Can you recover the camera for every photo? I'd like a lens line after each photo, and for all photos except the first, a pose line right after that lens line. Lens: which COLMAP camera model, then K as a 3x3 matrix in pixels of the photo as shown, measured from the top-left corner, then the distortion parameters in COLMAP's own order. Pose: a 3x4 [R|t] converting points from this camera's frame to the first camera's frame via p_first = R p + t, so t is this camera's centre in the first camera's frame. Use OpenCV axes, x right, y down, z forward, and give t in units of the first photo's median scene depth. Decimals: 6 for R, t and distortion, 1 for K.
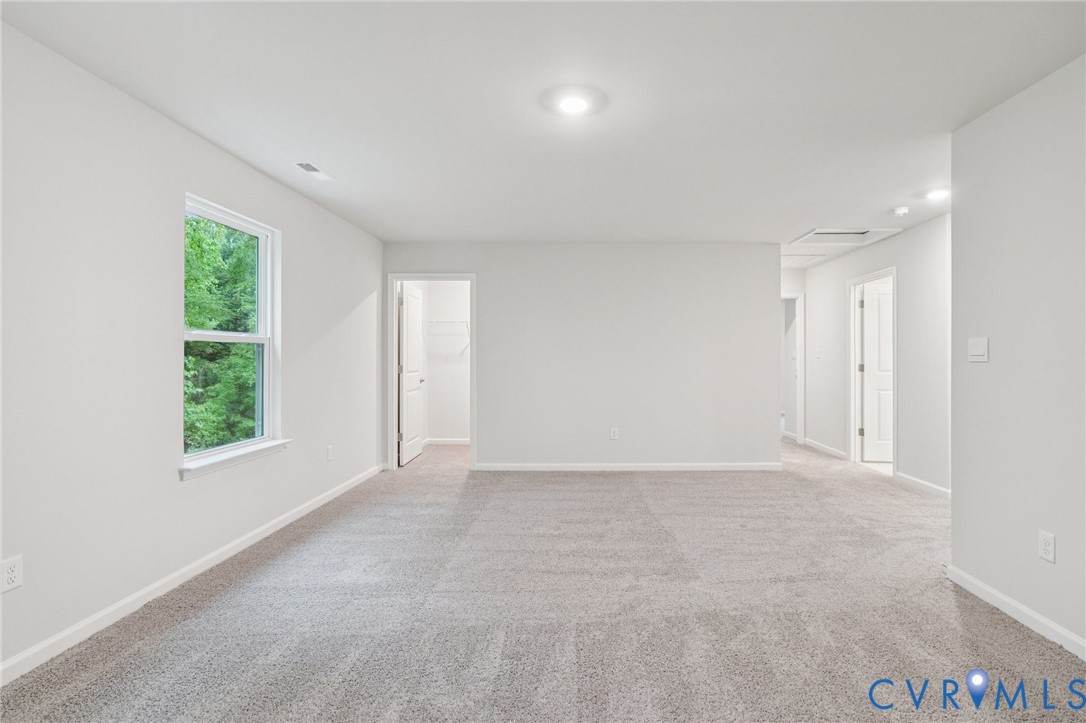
lens RADIAL K [[520.1, 0, 538.8], [0, 520.1, 354.9], [0, 0, 1]] dist [-0.001945, -0.000013]
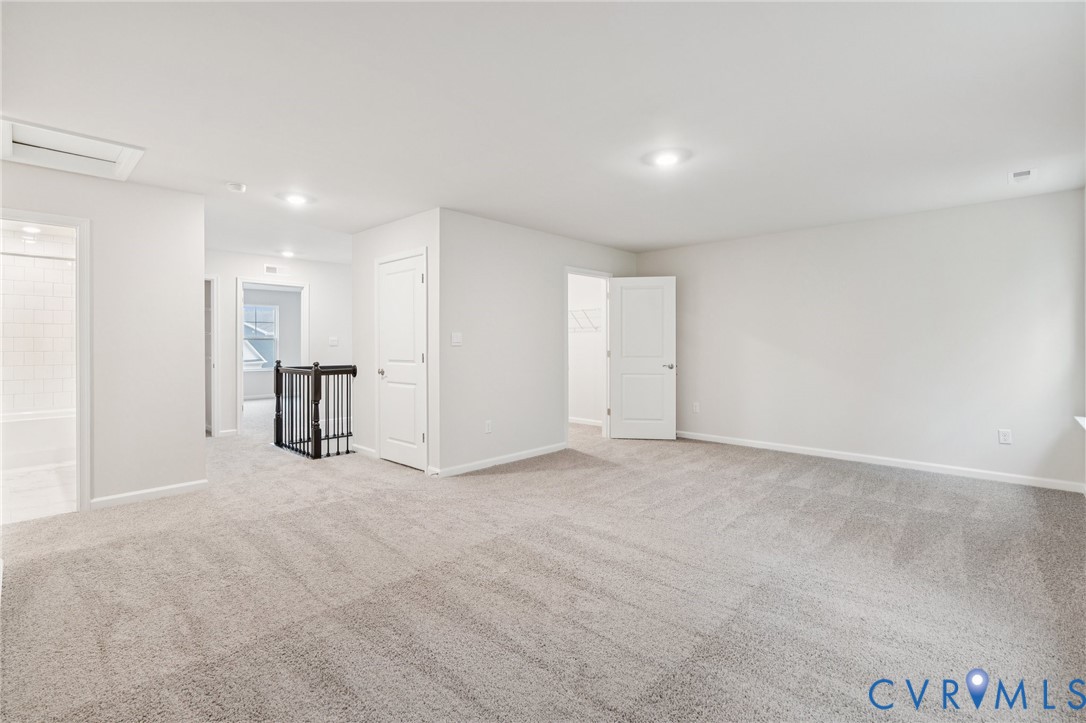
lens RADIAL K [[520.1, 0, 538.8], [0, 520.1, 354.9], [0, 0, 1]] dist [-0.001945, -0.000013]
pose [[-0.799446, -0.015490, 0.600539, -0.443308], [-0.004310, 0.999790, 0.020051, 0.005283], [-0.600723, 0.013441, -0.799344, 2.091958]]
